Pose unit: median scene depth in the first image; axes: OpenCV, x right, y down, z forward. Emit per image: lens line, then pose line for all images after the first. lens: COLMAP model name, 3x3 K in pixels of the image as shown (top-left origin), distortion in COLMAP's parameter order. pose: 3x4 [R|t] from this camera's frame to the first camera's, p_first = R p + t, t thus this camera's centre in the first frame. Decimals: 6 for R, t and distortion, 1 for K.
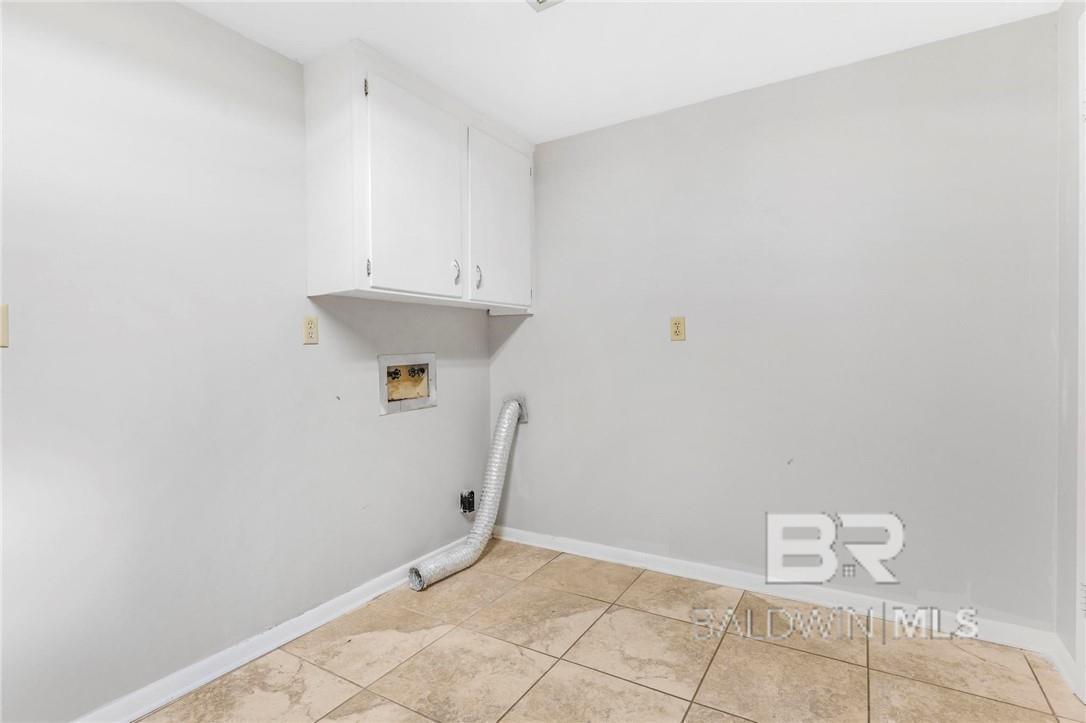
lens RADIAL K [[530.2, 0, 542.2], [0, 530.2, 358.0], [0, 0, 1]] dist [-0.002616, -0.000376]
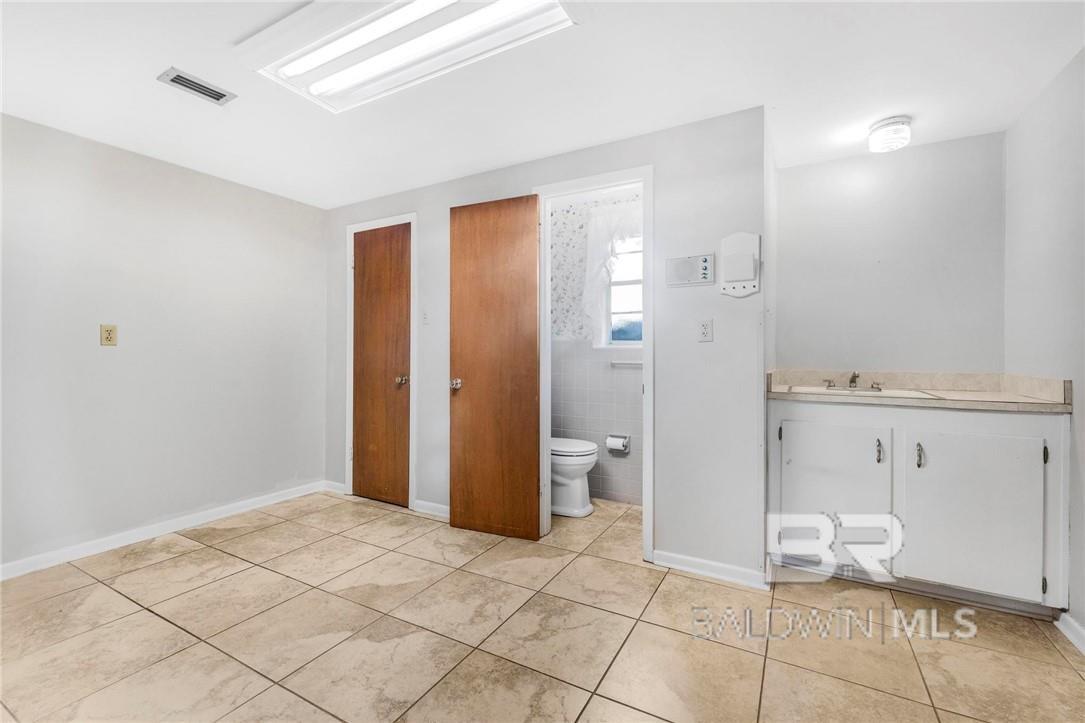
lens RADIAL K [[468.0, 0, 540.8], [0, 468.0, 360.1], [0, 0, 1]] dist [0.000220, 0.000493]
pose [[-0.039990, 0.000401, 0.999200, -0.925633], [0.005468, 0.999985, -0.000182, 0.005083], [-0.999185, 0.005456, -0.039991, 0.119010]]
